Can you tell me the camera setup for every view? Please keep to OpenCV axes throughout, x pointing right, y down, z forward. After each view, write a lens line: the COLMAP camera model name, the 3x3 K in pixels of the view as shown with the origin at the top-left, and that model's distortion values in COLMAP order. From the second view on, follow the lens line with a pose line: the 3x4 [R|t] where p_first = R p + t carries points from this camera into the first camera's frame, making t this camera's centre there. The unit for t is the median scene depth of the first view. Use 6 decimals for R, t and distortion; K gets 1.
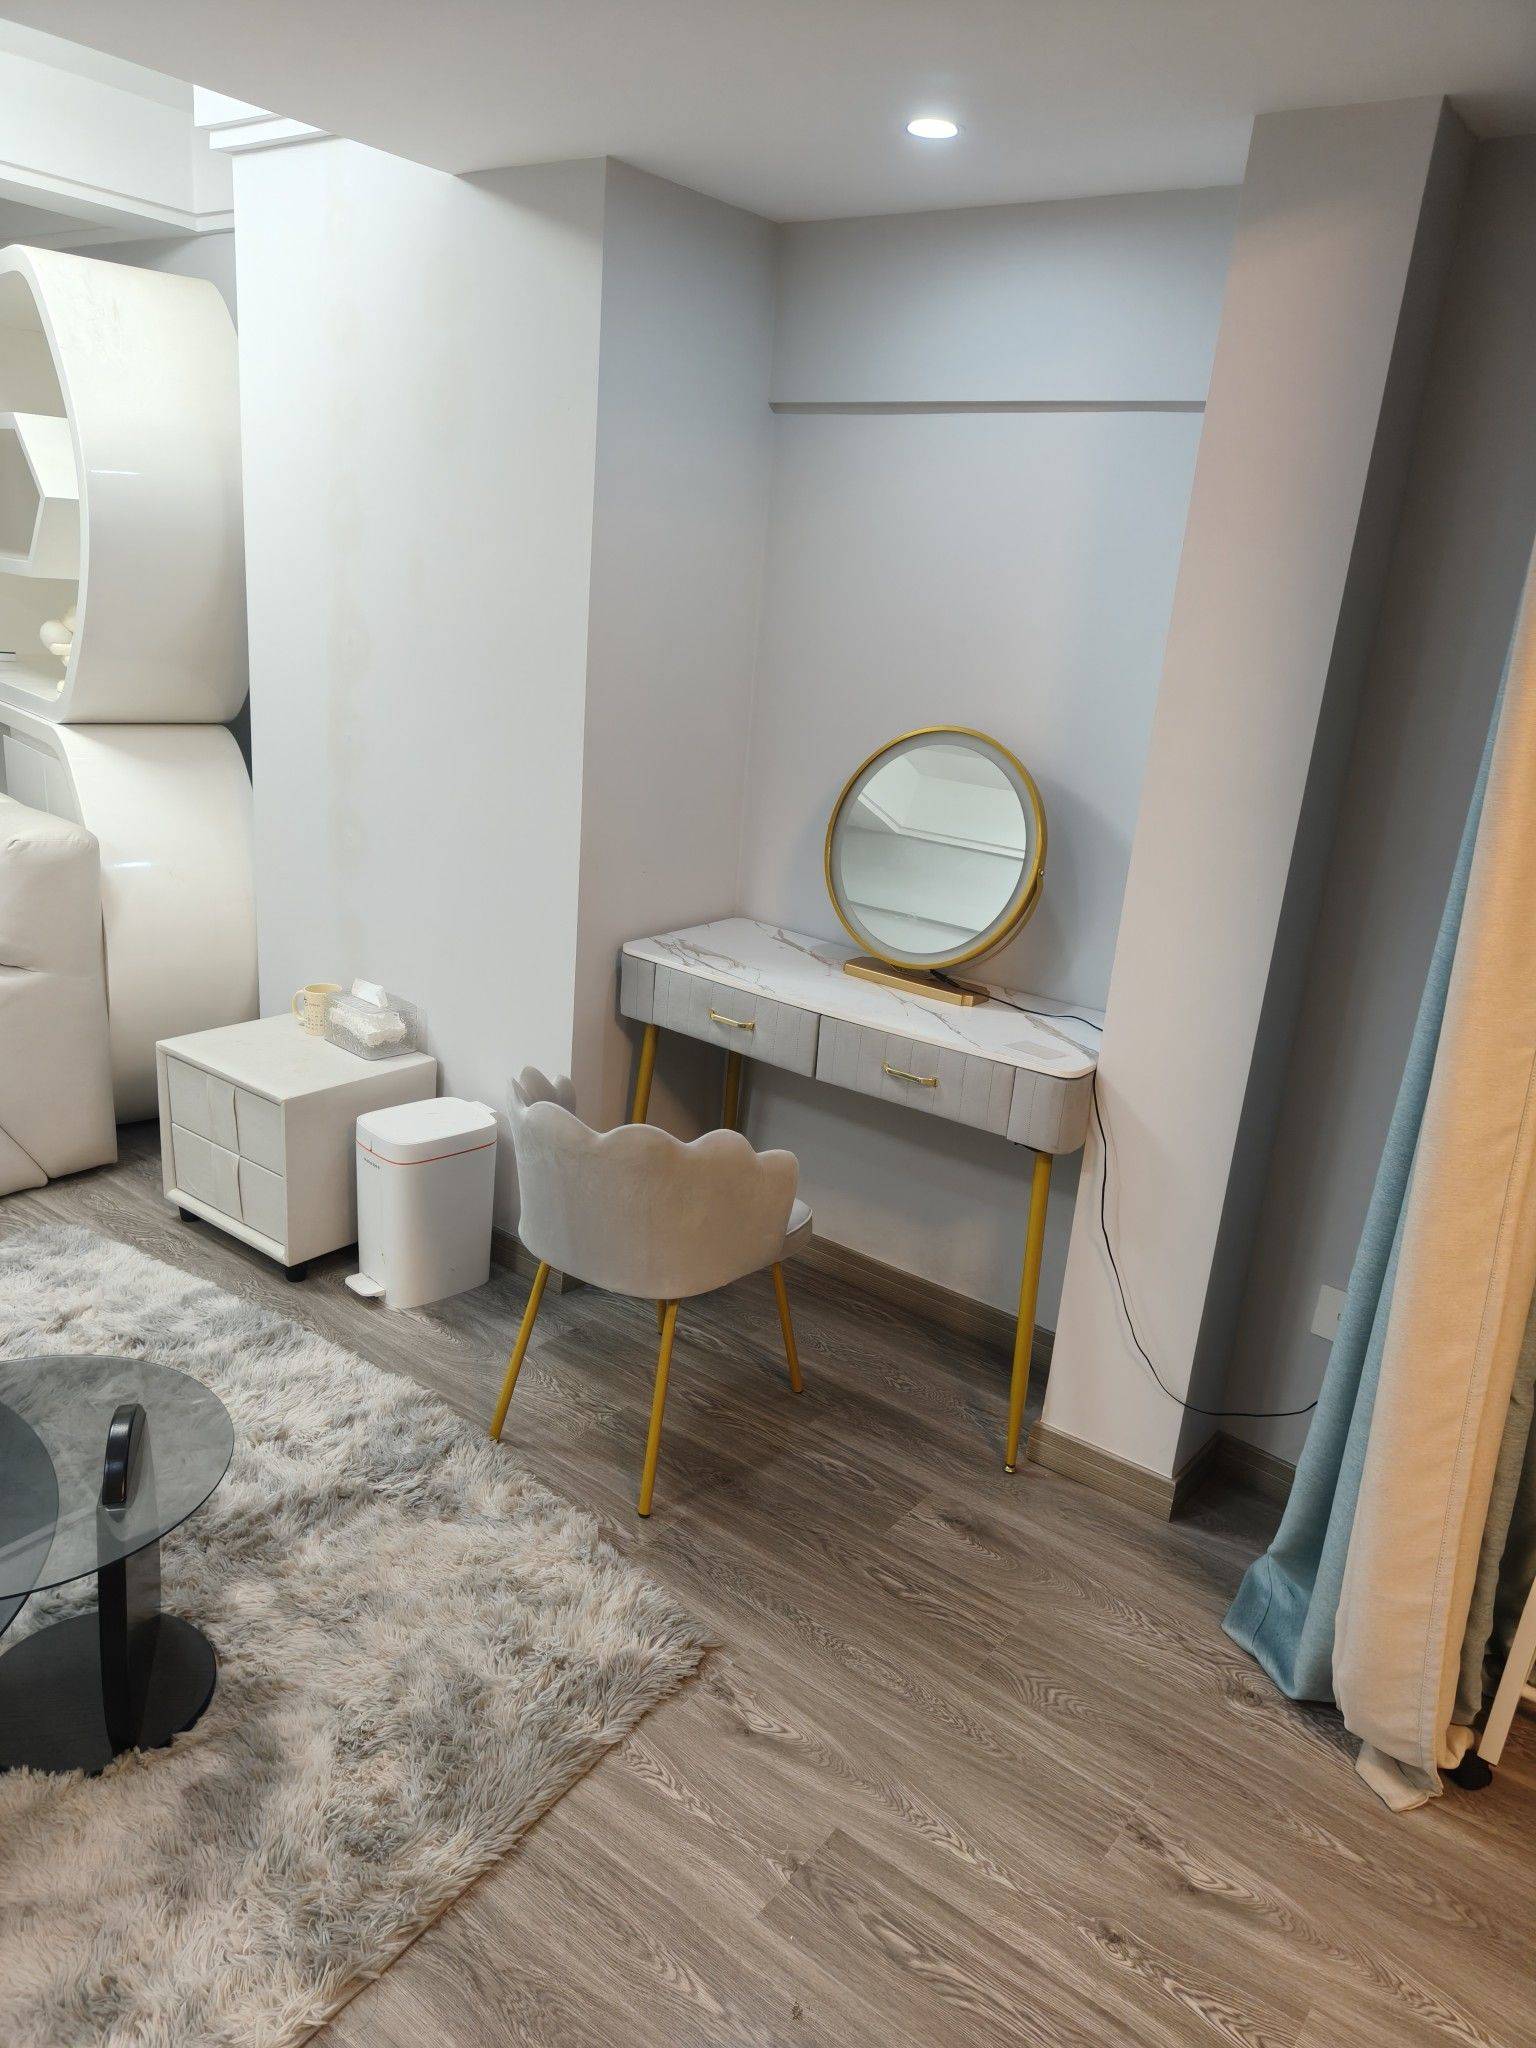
lens RADIAL K [[1442.1, 0, 768.4], [0, 1442.1, 1039.7], [0, 0, 1]] dist [0.011085, -0.000435]
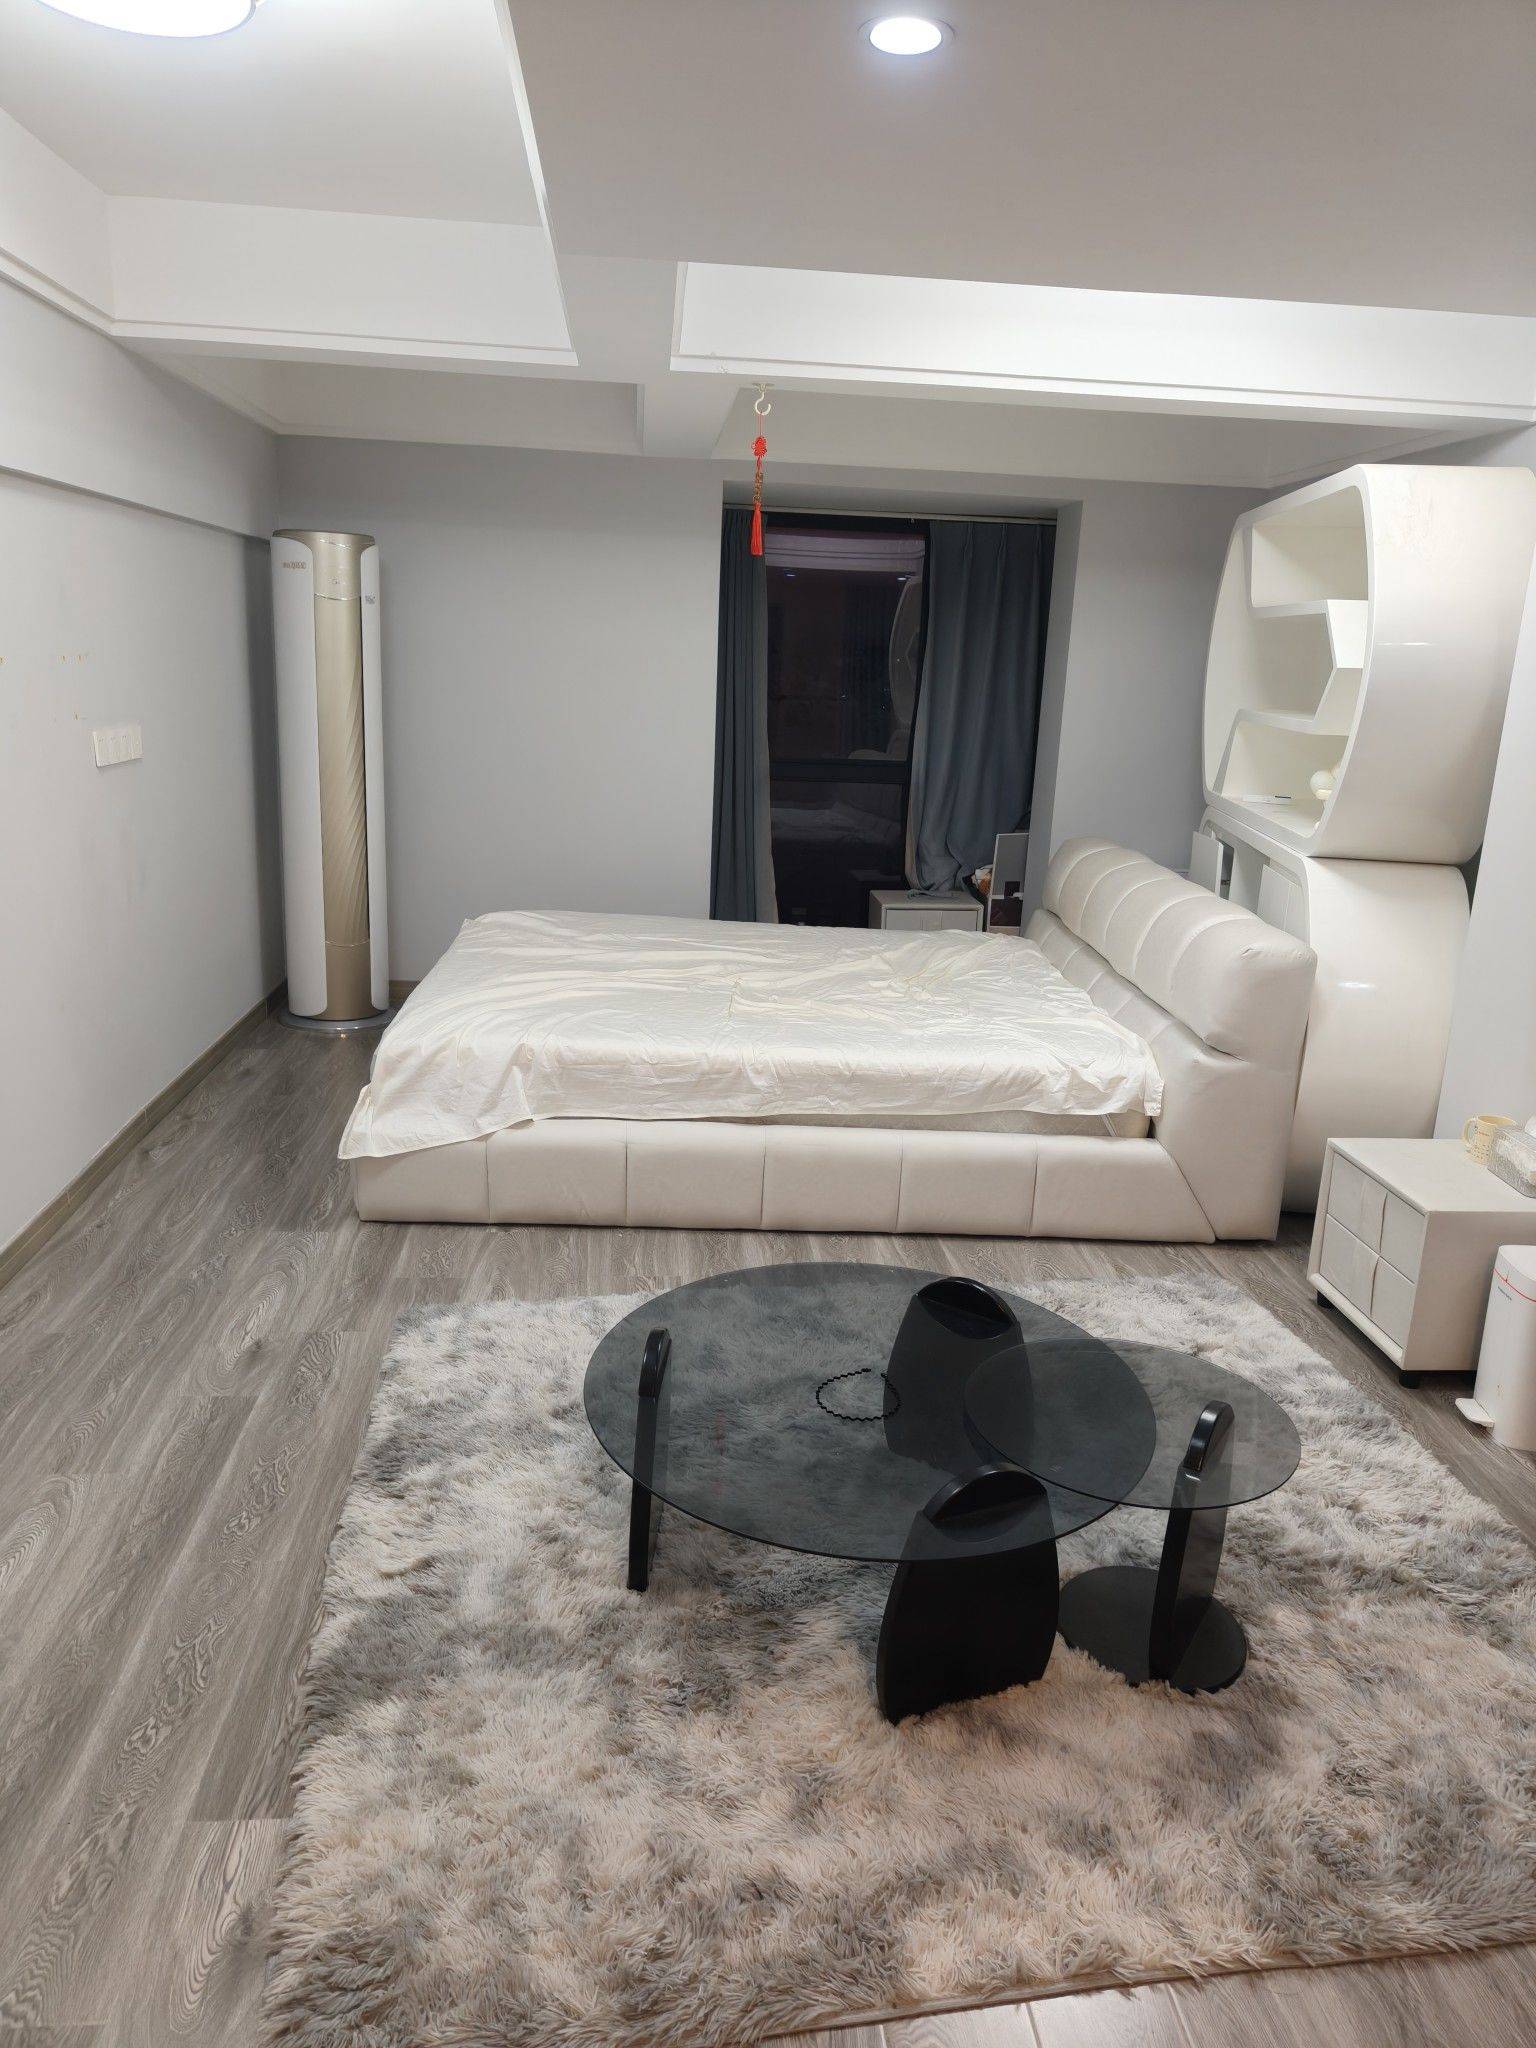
lens RADIAL K [[1442.1, 0, 758.0], [0, 1442.1, 1022.8], [0, 0, 1]] dist [0.011085, -0.000435]
pose [[0.674675, 0.136386, -0.725405, 0.092785], [-0.216829, 0.976041, -0.018156, 0.037072], [0.705549, 0.169538, 0.688083, -0.111541]]
